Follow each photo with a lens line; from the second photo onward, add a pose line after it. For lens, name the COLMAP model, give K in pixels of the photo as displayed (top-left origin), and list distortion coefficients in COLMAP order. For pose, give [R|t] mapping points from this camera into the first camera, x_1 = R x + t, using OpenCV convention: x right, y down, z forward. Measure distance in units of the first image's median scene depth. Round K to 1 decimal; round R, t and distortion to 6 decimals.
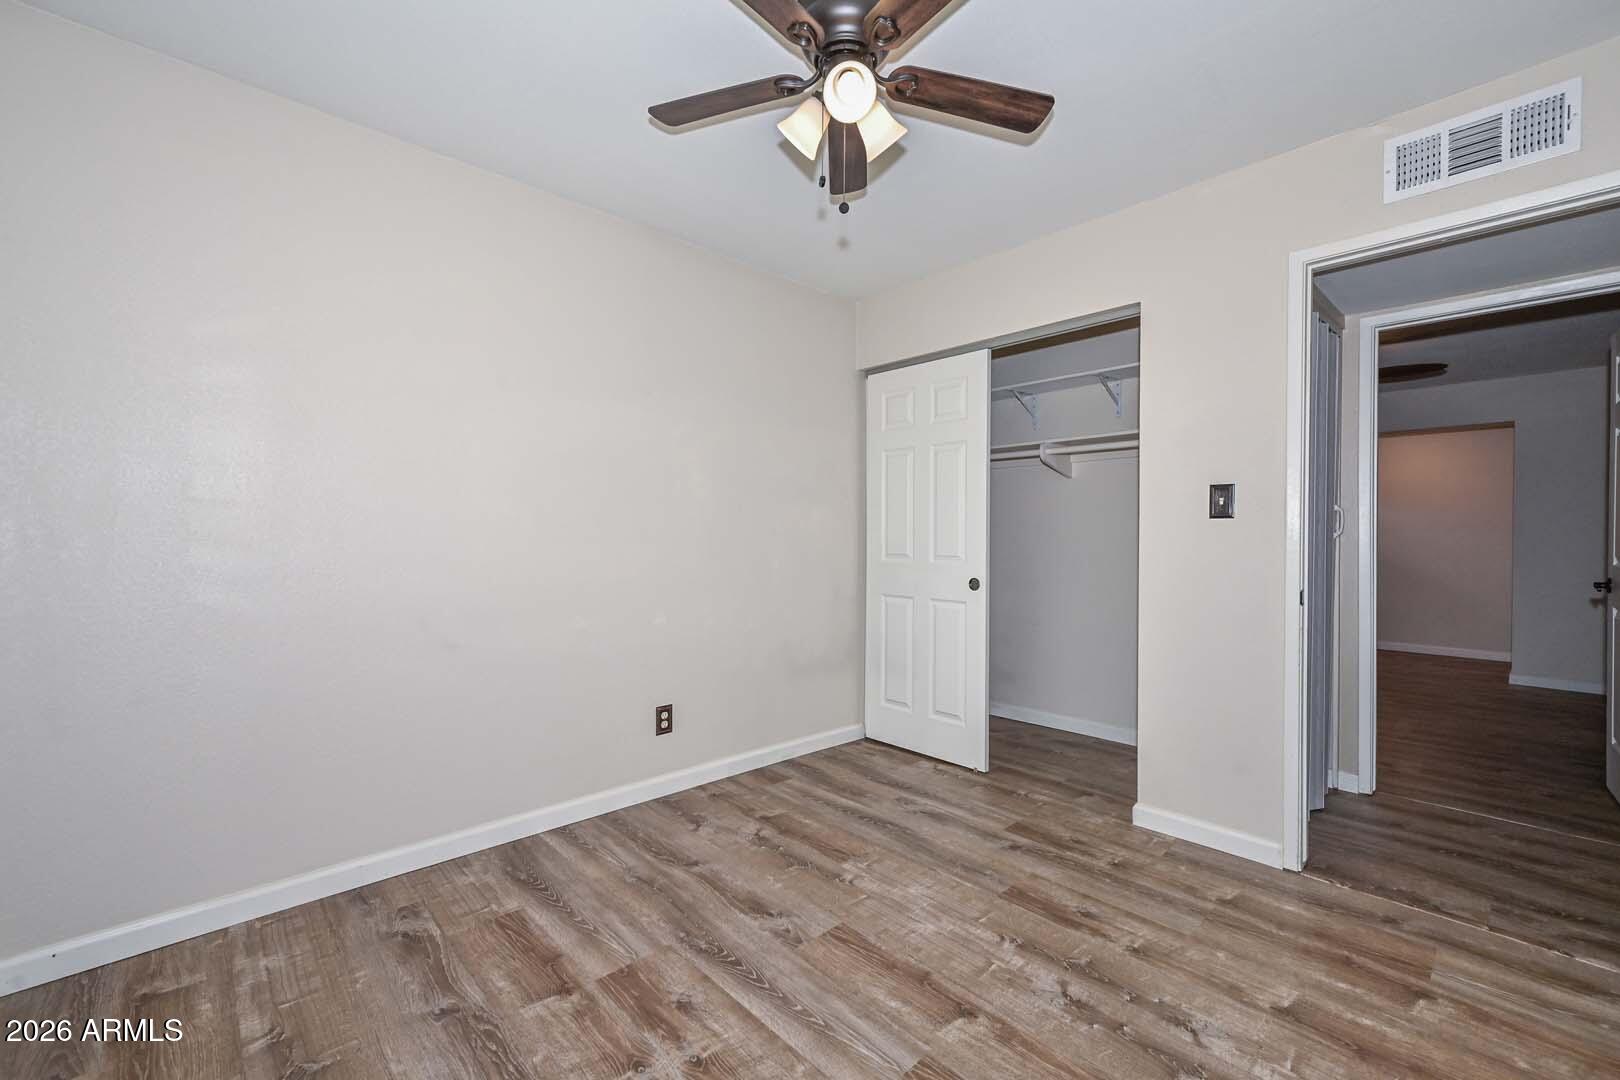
lens RADIAL K [[673.8, 0, 807.3], [0, 673.8, 538.2], [0, 0, 1]] dist [0.011766, 0.000144]
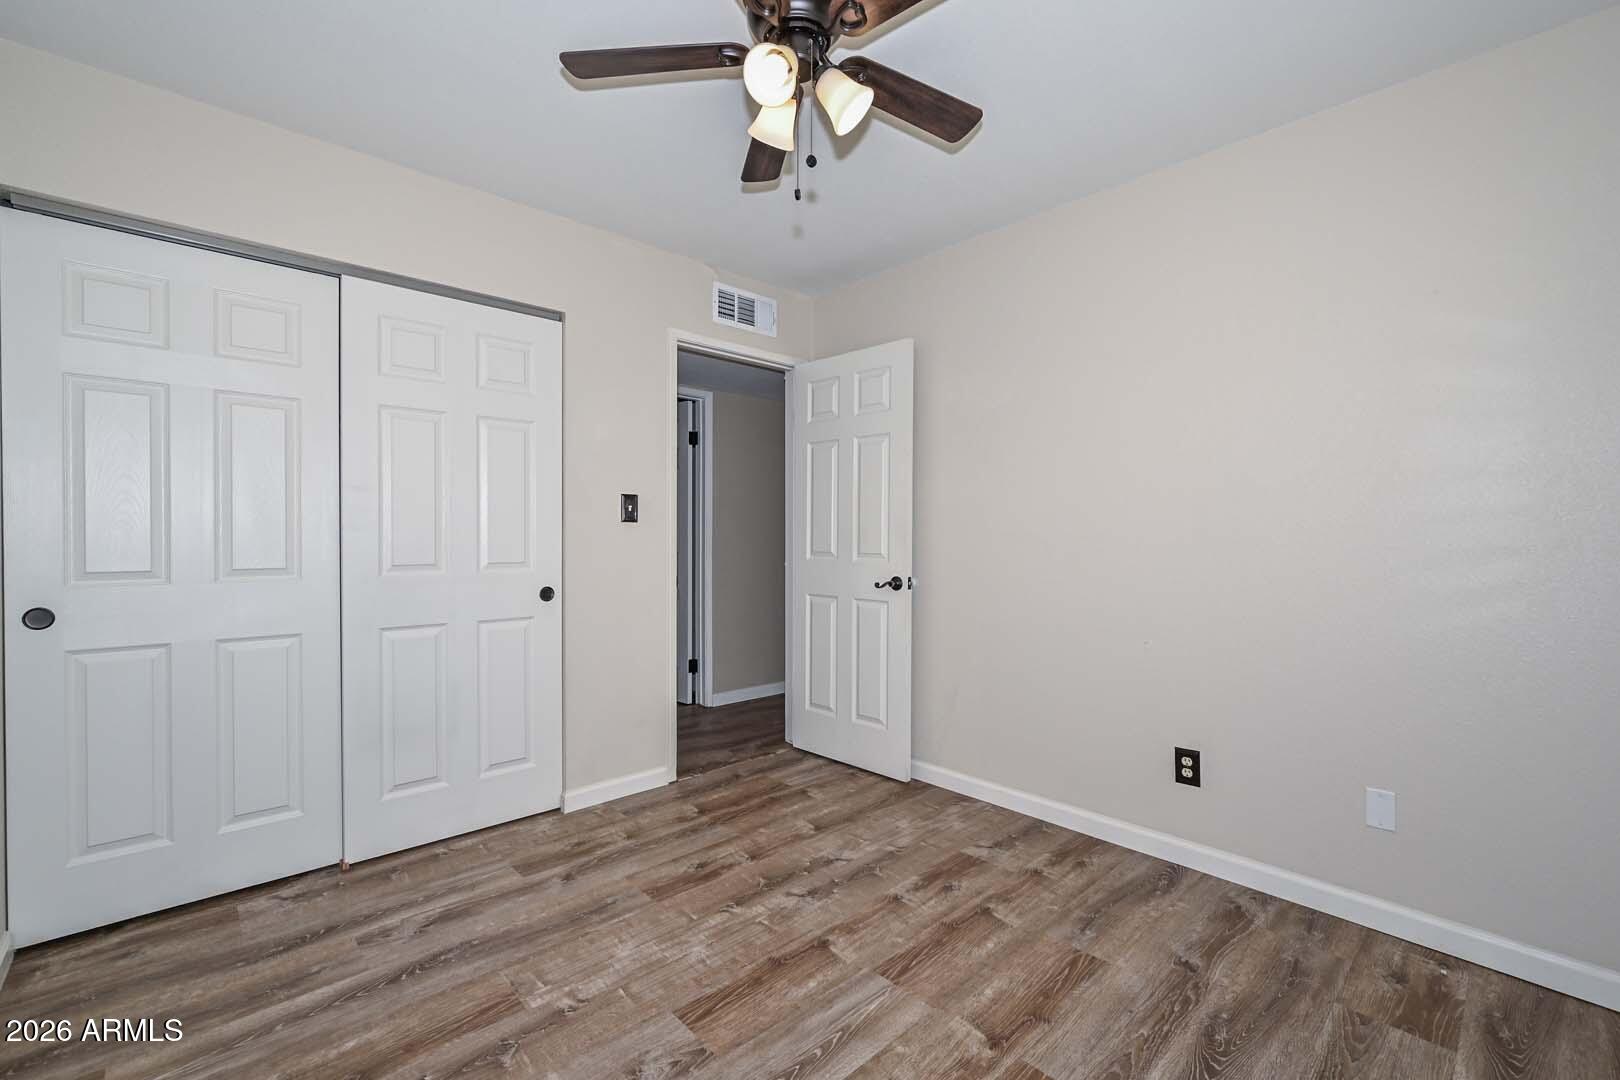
lens RADIAL K [[702.2, 0, 810.0], [0, 702.2, 540.0], [0, 0, 1]] dist [-0.002788, -0.000210]
pose [[-0.010692, -0.006686, 0.999920, -0.734898], [0.001519, 0.999976, 0.006703, -0.005296], [-0.999942, 0.001591, -0.010682, 0.781939]]
